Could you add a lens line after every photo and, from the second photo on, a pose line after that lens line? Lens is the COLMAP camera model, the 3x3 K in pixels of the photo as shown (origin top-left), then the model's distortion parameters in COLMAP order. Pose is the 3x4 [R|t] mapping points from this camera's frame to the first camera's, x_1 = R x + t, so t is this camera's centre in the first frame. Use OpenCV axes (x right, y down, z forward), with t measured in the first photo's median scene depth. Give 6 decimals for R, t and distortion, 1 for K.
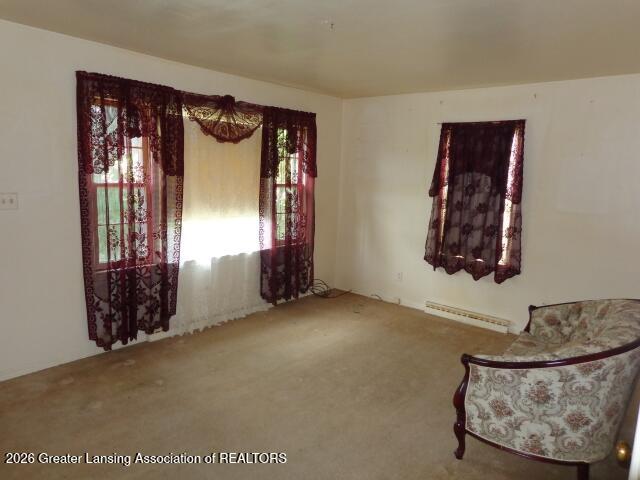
lens RADIAL K [[448.7, 0, 324.4], [0, 448.7, 241.4], [0, 0, 1]] dist [0.000313, -0.000239]
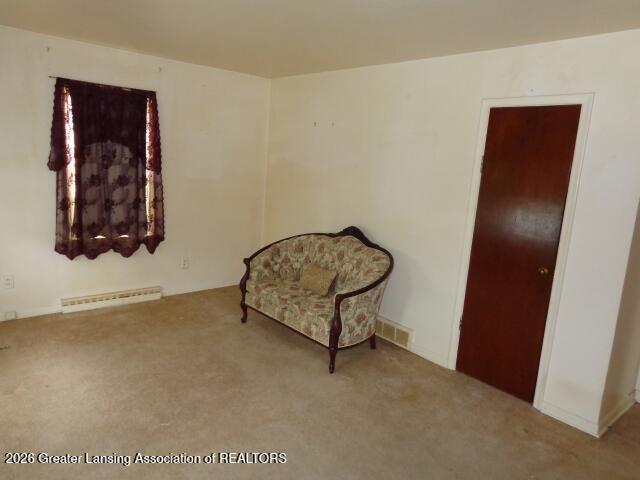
lens RADIAL K [[448.7, 0, 324.4], [0, 448.7, 241.4], [0, 0, 1]] dist [0.000313, -0.000239]
pose [[0.145934, -0.210358, 0.966671, -0.518322], [0.095135, 0.975587, 0.197936, -0.095495], [-0.984709, 0.063079, 0.162384, 0.435738]]
